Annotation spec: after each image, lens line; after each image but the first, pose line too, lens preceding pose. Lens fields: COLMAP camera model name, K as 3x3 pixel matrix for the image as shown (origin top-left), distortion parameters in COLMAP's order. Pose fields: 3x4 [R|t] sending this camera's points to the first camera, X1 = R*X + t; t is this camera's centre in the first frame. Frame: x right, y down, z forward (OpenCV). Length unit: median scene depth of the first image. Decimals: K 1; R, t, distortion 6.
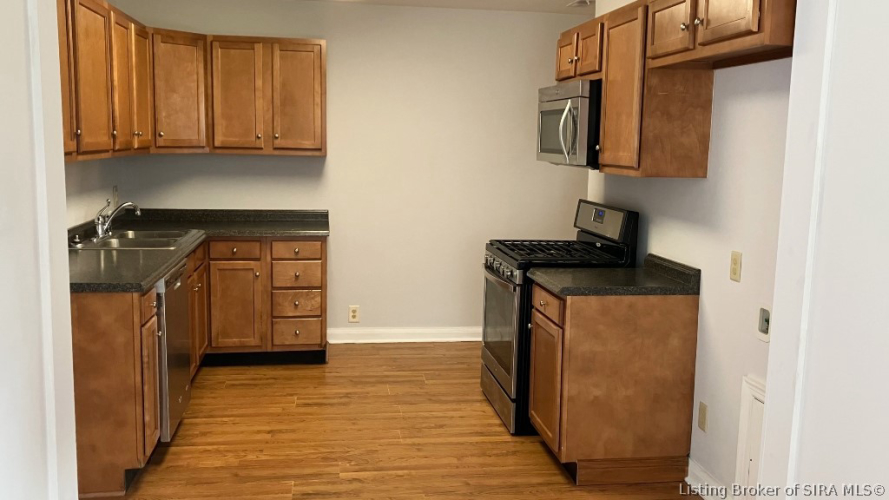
lens RADIAL K [[812.8, 0, 443.8], [0, 812.8, 250.2], [0, 0, 1]] dist [0.142702, -0.246423]
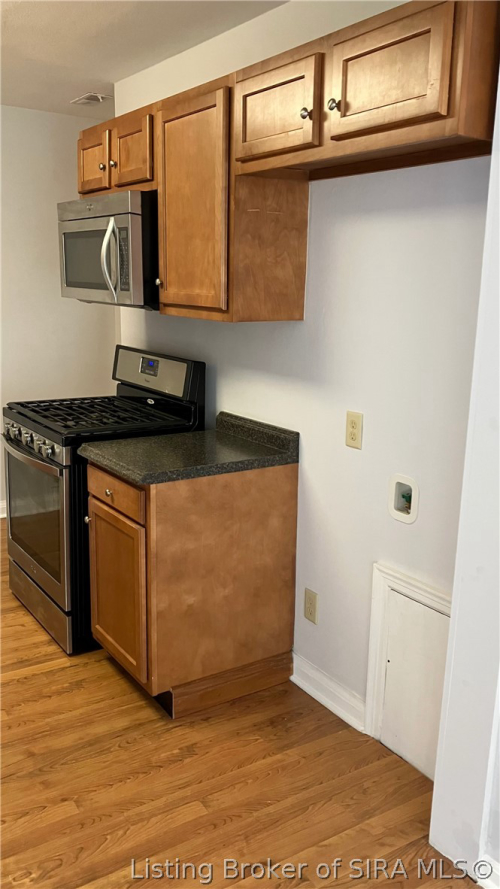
lens RADIAL K [[753.6, 0, 235.0], [0, 753.6, 445.0], [0, 0, 1]] dist [0.061076, -0.097659]
pose [[0.910953, -0.095109, 0.401395, -0.044296], [0.057665, 0.992864, 0.104386, -0.040651], [-0.408459, -0.071945, 0.909937, 0.294857]]
